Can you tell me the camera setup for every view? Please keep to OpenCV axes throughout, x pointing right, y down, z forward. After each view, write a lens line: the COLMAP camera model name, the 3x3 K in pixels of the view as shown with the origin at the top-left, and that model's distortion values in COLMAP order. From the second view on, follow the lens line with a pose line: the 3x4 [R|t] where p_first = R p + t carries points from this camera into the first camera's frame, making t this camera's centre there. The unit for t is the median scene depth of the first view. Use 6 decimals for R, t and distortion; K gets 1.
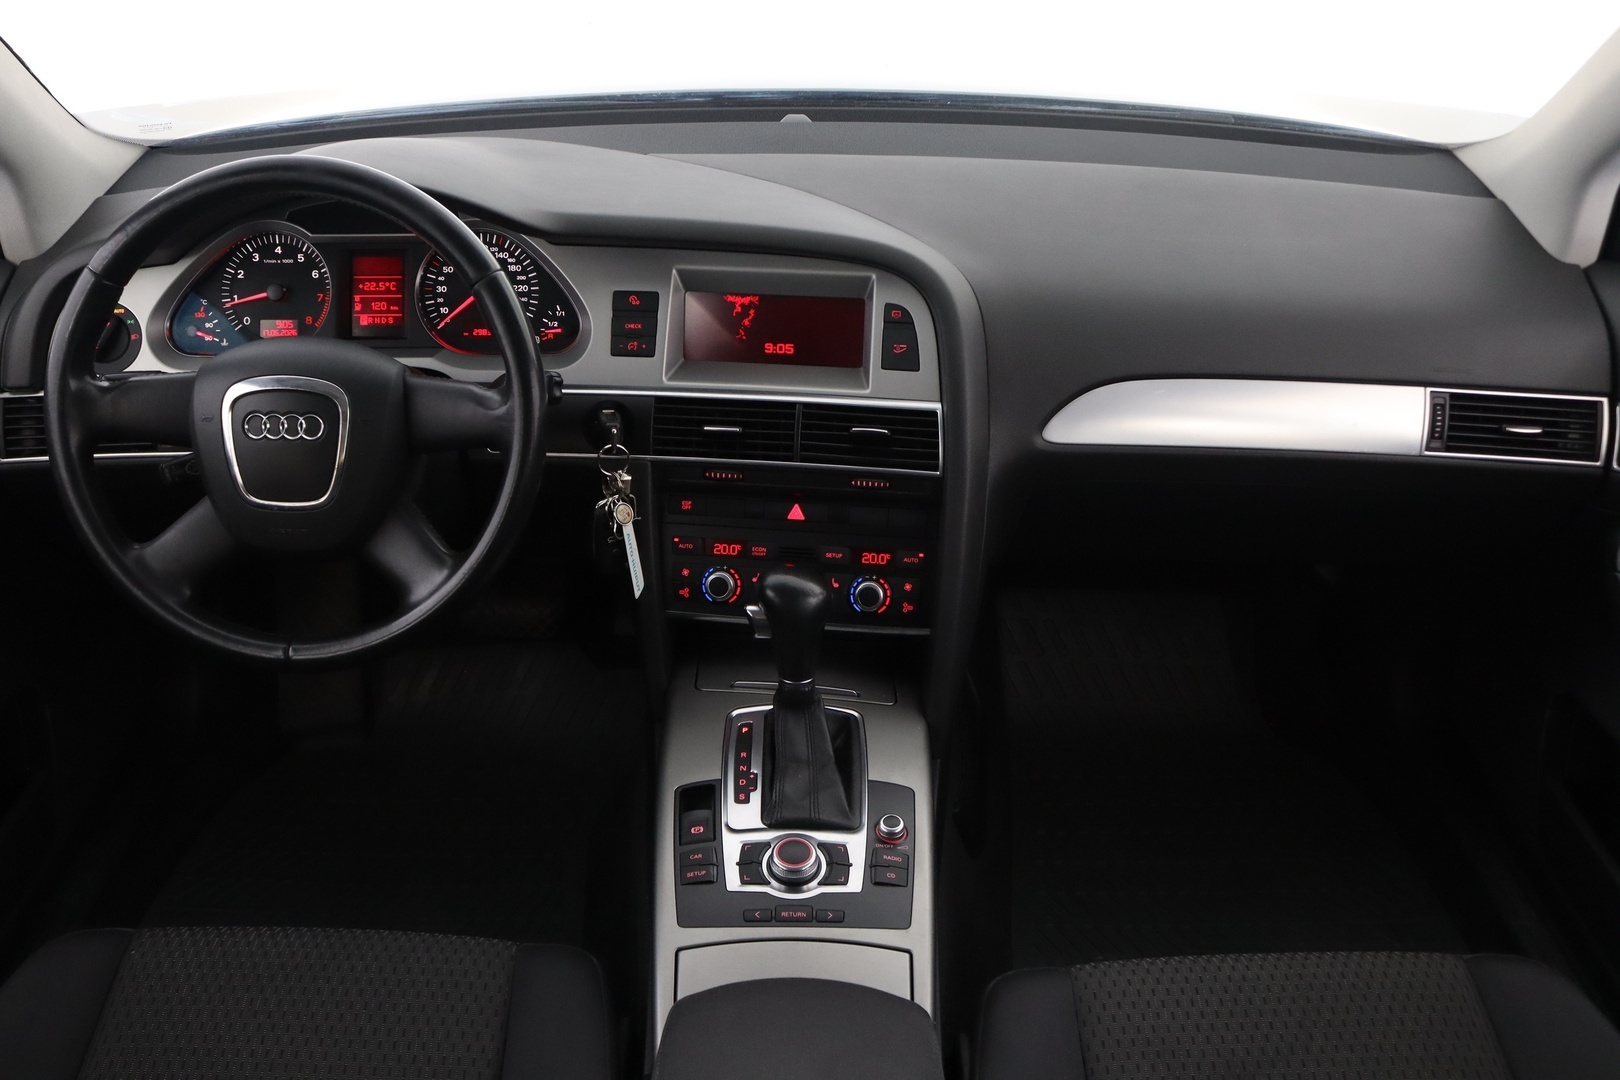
lens RADIAL K [[1521.9, 0, 810.9], [0, 1521.9, 547.4], [0, 0, 1]] dist [-0.130406, 0.000000]
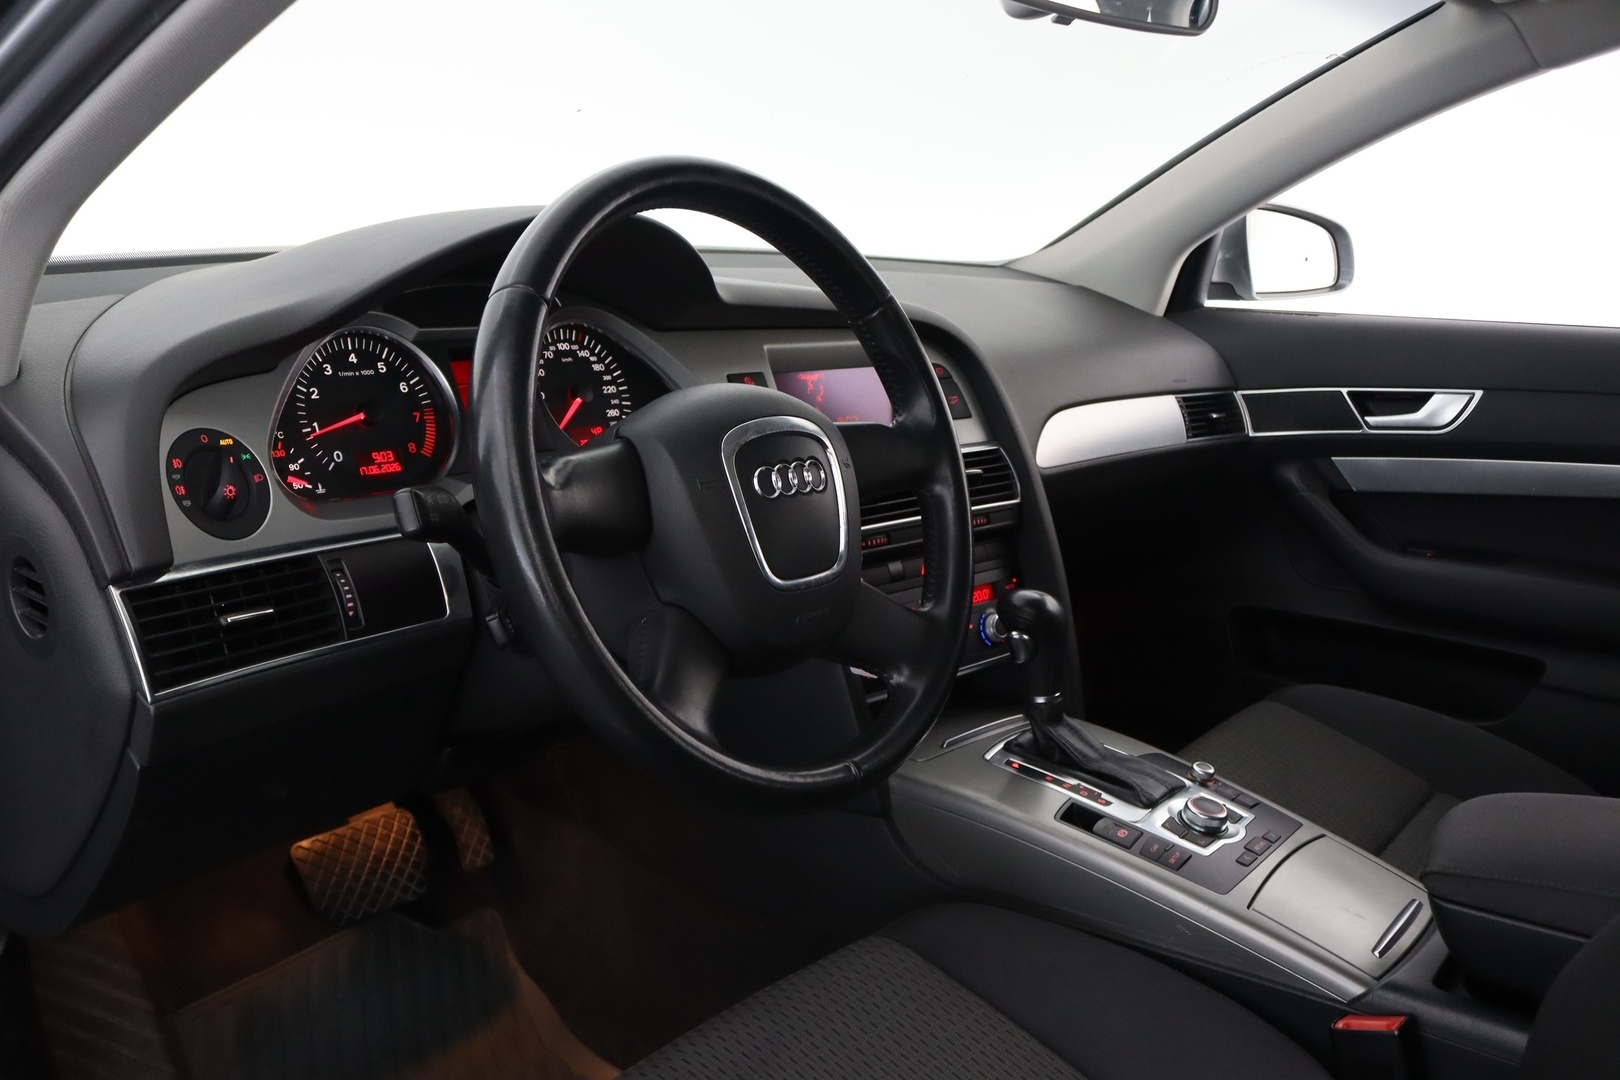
lens RADIAL K [[1367.4, 0, 788.2], [0, 1367.4, 573.4], [0, 0, 1]] dist [-0.064614, 0.003144]
pose [[0.643565, -0.174233, 0.745296, -0.748362], [0.312244, 0.948798, -0.047817, -0.002797], [-0.698804, 0.263488, 0.665016, 0.450423]]
